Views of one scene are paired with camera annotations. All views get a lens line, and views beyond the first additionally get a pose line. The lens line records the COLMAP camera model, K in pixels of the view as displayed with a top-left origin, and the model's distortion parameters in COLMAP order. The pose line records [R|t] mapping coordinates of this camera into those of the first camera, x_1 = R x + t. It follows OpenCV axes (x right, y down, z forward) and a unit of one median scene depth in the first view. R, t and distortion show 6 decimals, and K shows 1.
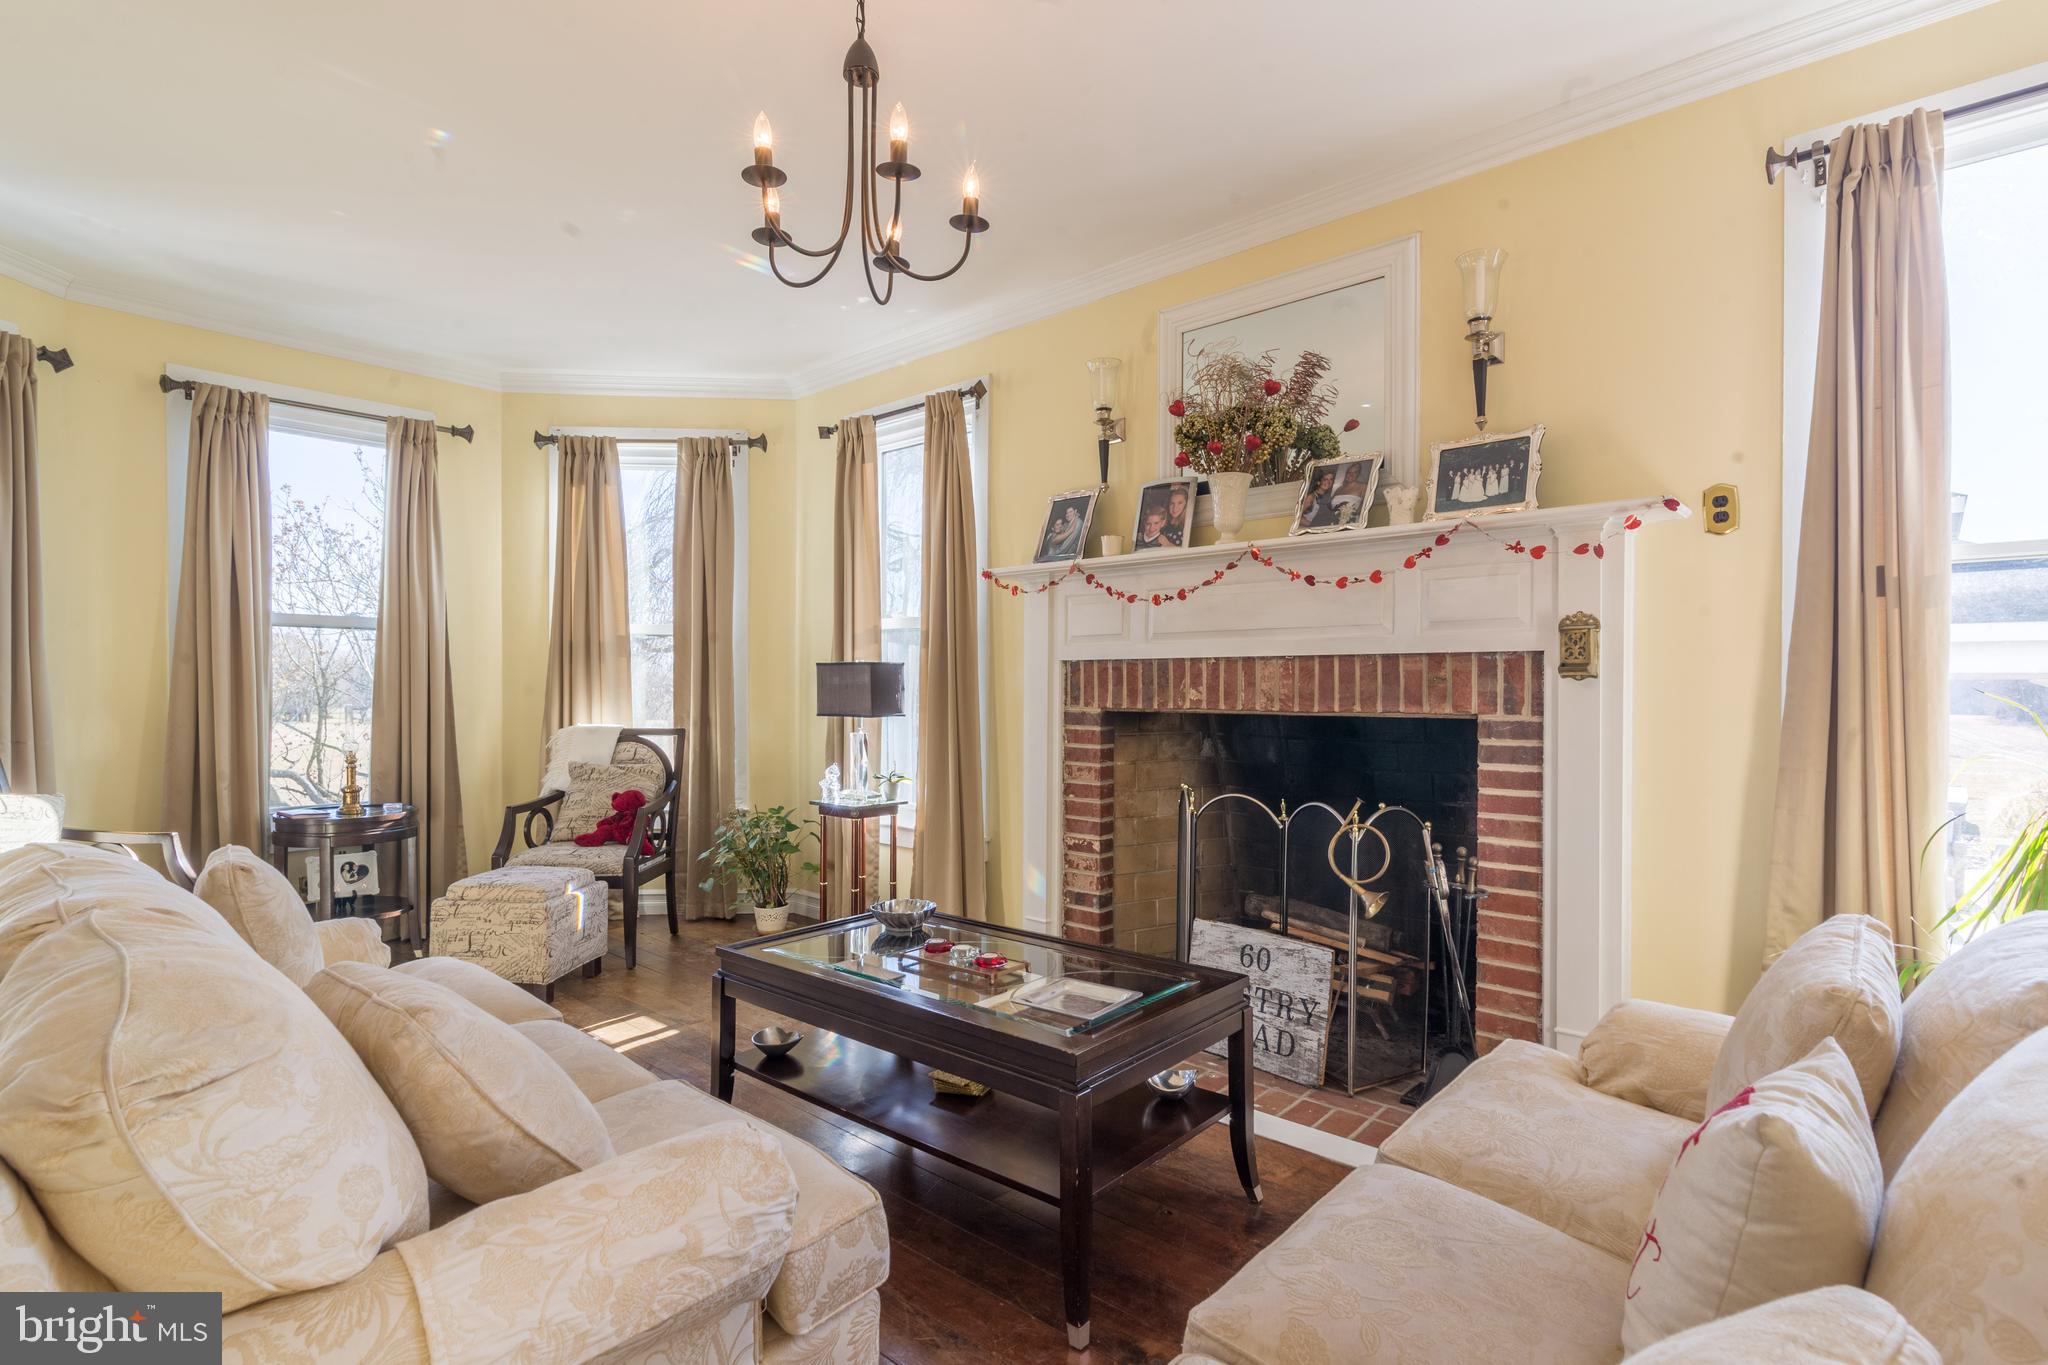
lens RADIAL K [[993.5, 0, 1024.0], [0, 993.5, 682.5], [0, 0, 1]] dist [0.000271, 0.000838]
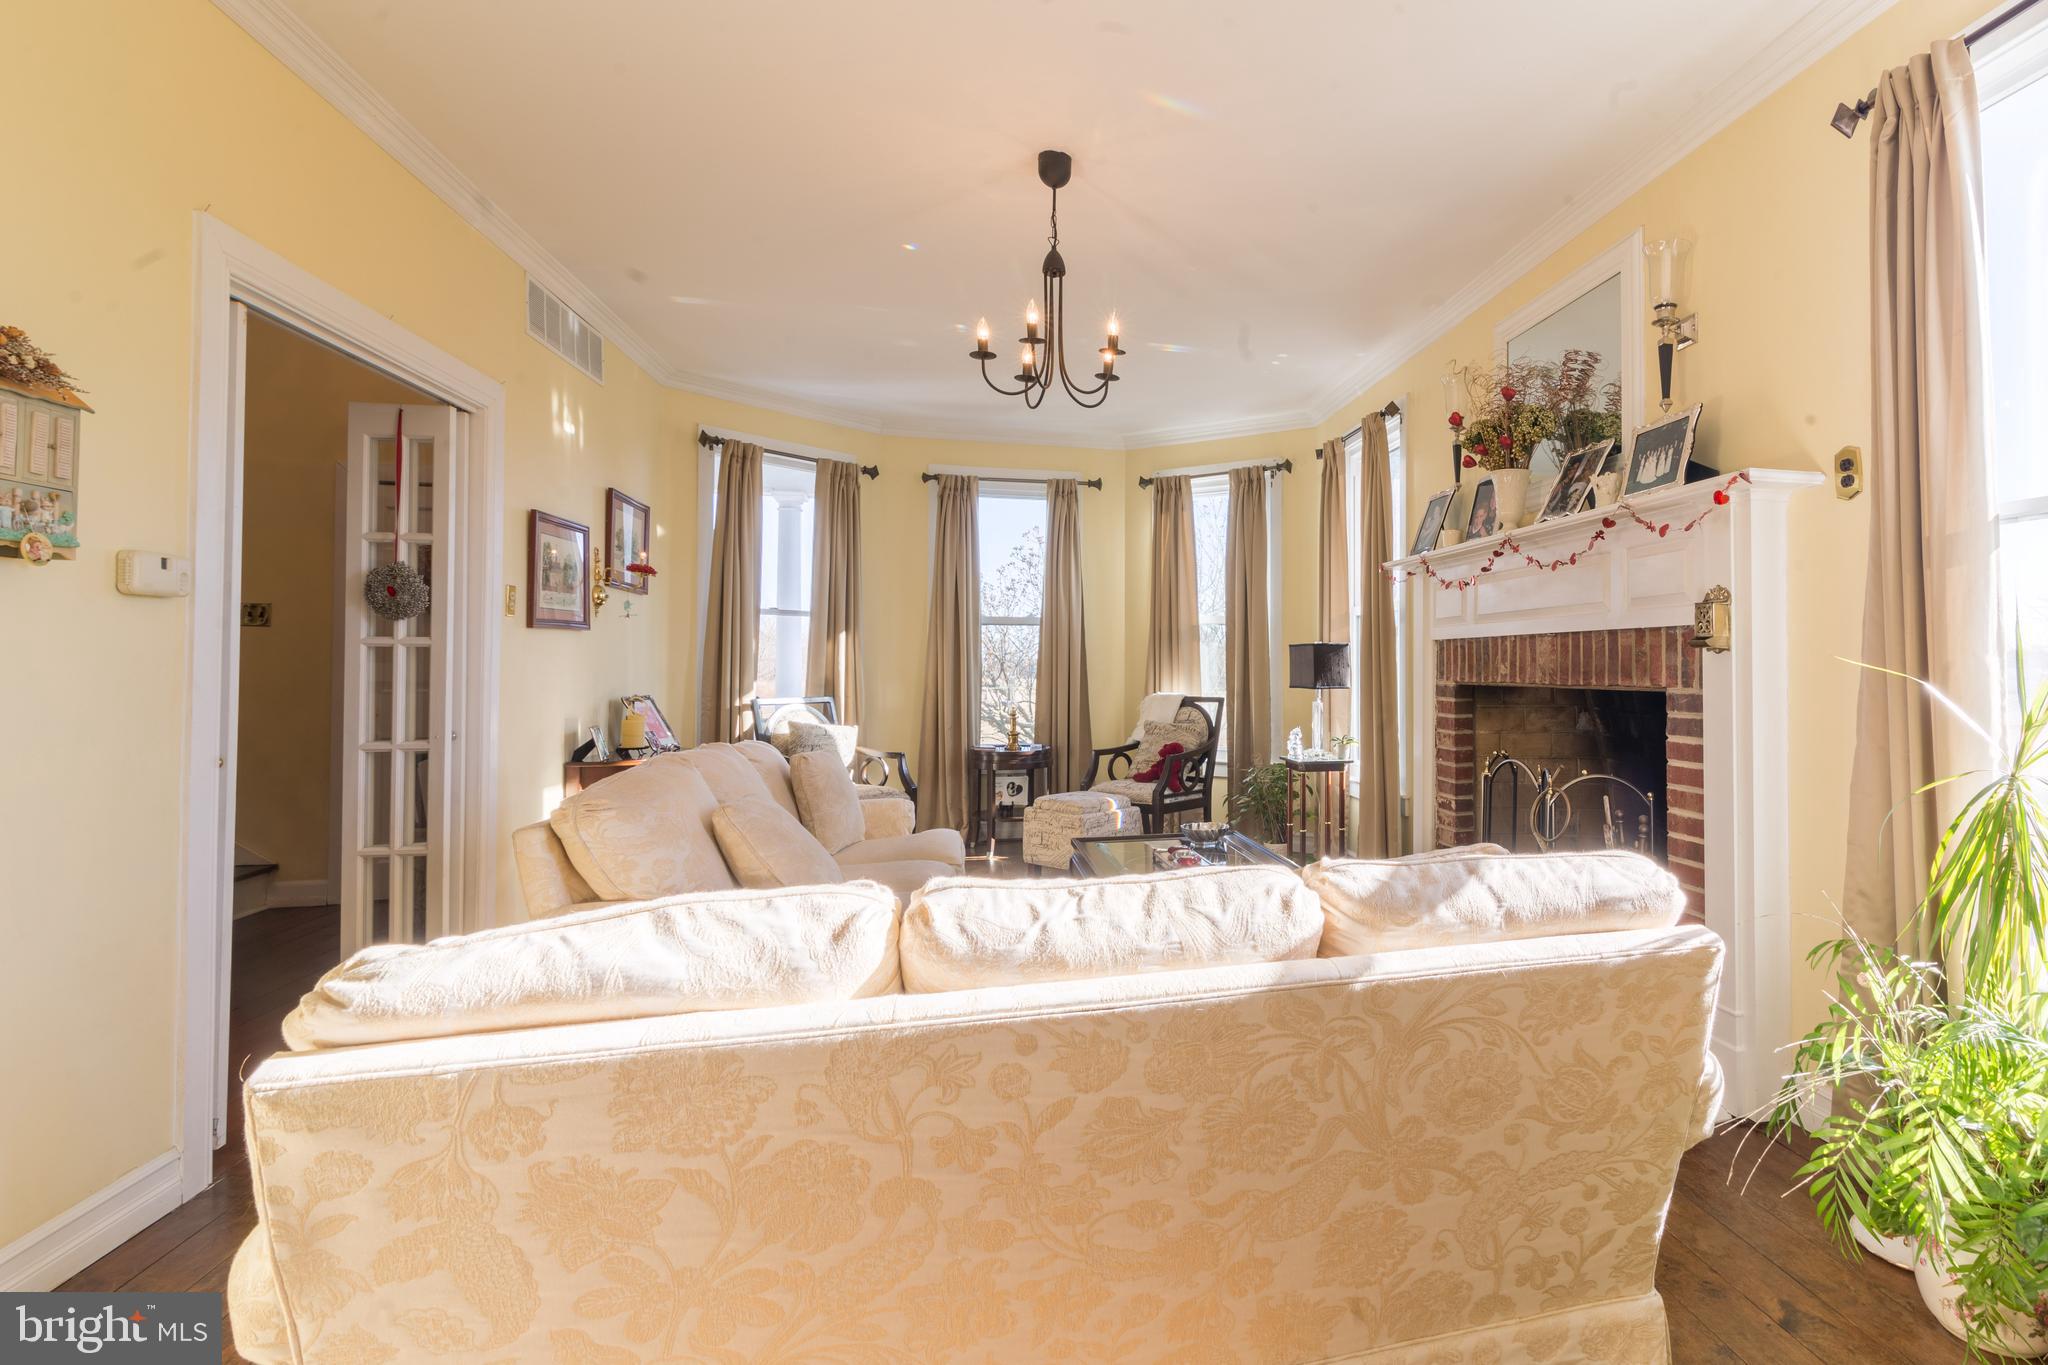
lens RADIAL K [[954.4, 0, 1206.5], [0, 954.4, 640.3], [0, 0, 1]] dist [-0.000128, -0.000699]
pose [[0.841156, -0.015348, -0.540575, 0.416230], [0.002175, 0.999685, -0.024998, 0.004975], [0.540789, 0.019851, 0.840924, -0.062150]]
